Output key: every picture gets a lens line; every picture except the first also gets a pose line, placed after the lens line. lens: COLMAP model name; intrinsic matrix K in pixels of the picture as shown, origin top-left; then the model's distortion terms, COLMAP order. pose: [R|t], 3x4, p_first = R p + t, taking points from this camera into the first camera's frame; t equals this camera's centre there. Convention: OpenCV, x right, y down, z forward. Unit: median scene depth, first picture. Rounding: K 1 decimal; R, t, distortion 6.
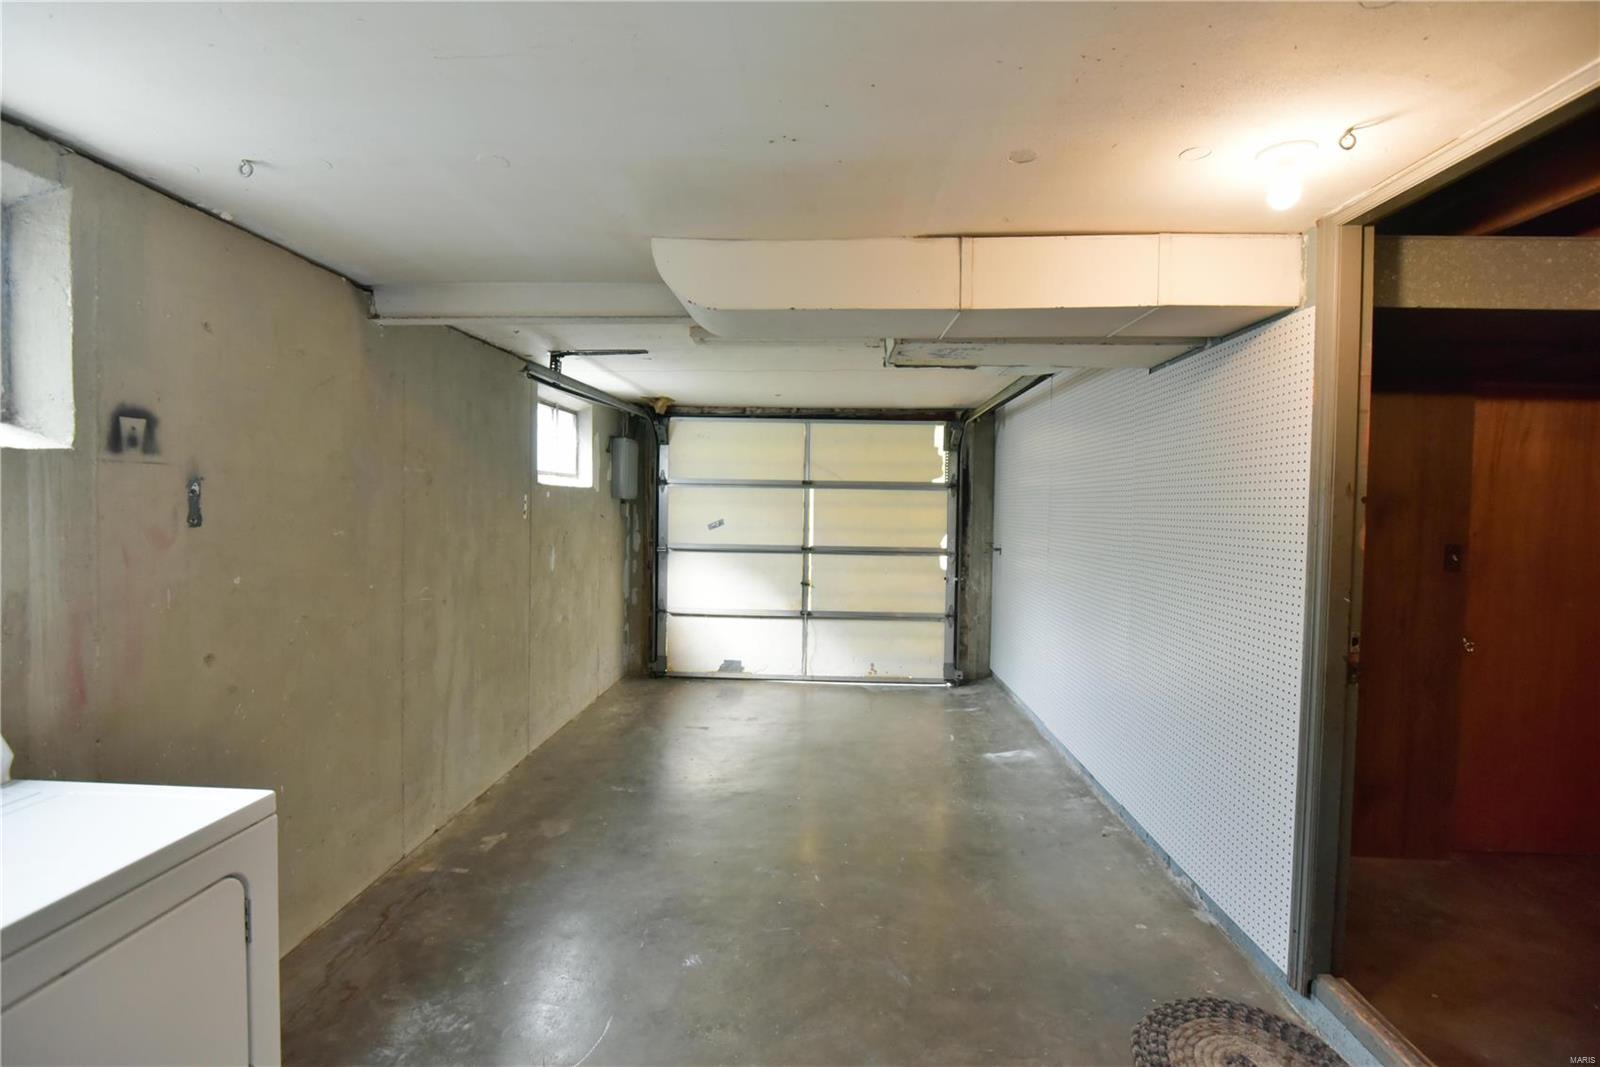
lens RADIAL K [[730.7, 0, 796.1], [0, 730.7, 527.8], [0, 0, 1]] dist [-0.011876, -0.001529]
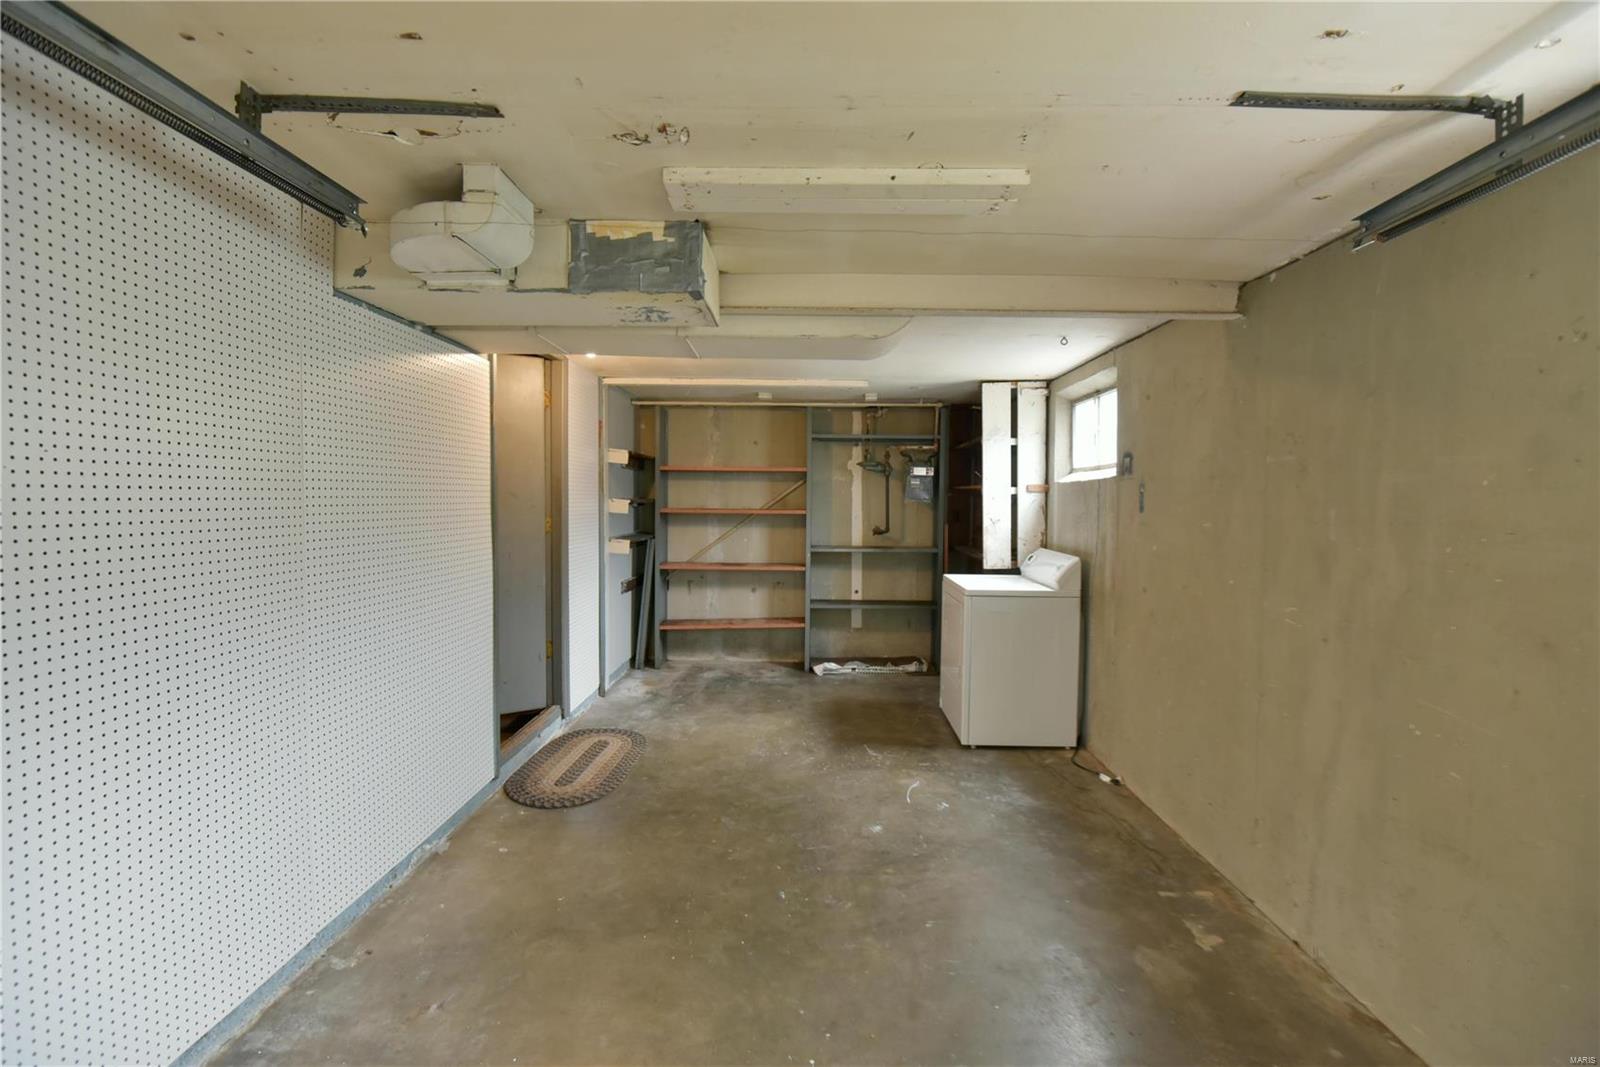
lens RADIAL K [[730.7, 0, 801.3], [0, 730.7, 536.9], [0, 0, 1]] dist [-0.011876, -0.001529]
pose [[-0.999055, -0.021793, -0.037594, 0.048880], [-0.024939, 0.996040, 0.085334, -0.049287], [0.035585, 0.086191, -0.995643, 1.856701]]
